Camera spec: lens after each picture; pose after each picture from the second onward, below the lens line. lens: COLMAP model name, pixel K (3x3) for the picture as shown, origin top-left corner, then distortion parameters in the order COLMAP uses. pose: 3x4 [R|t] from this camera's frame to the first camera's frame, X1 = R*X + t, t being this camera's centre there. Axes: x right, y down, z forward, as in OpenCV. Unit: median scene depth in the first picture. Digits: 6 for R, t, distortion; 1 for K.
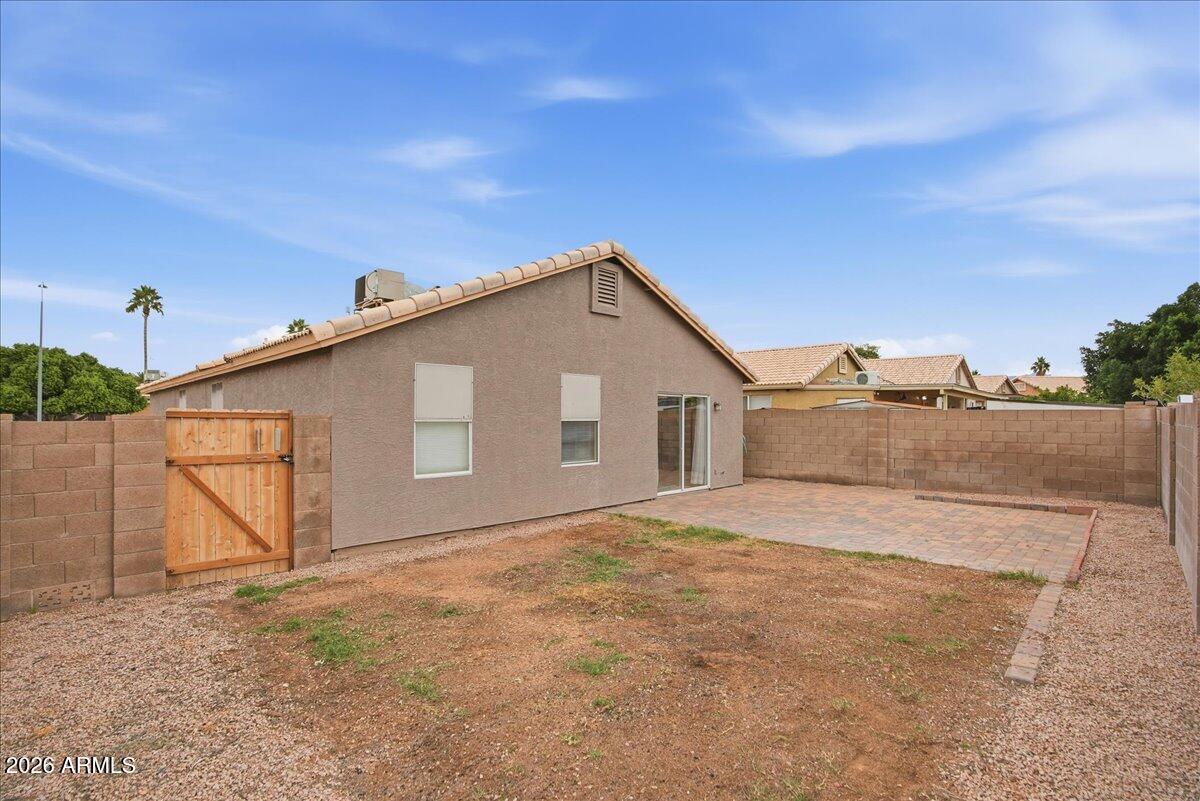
lens RADIAL K [[601.9, 0, 600.0], [0, 601.9, 400.5], [0, 0, 1]] dist [-0.068809, 0.022836]
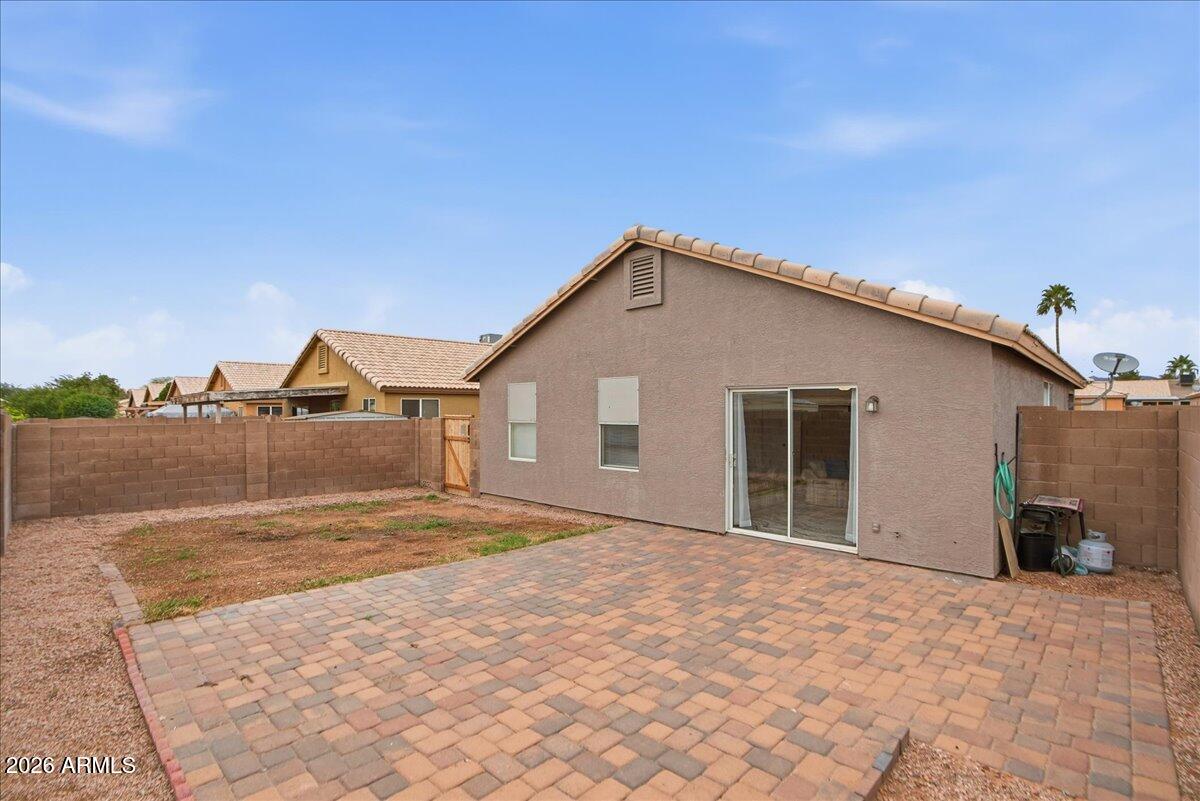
lens RADIAL K [[601.9, 0, 600.0], [0, 601.9, 400.5], [0, 0, 1]] dist [-0.068809, 0.022836]
pose [[-0.055721, -0.022295, -0.998197, 0.962481], [0.024680, 0.999414, -0.023699, 0.017351], [0.998141, -0.025956, -0.055138, 1.043120]]
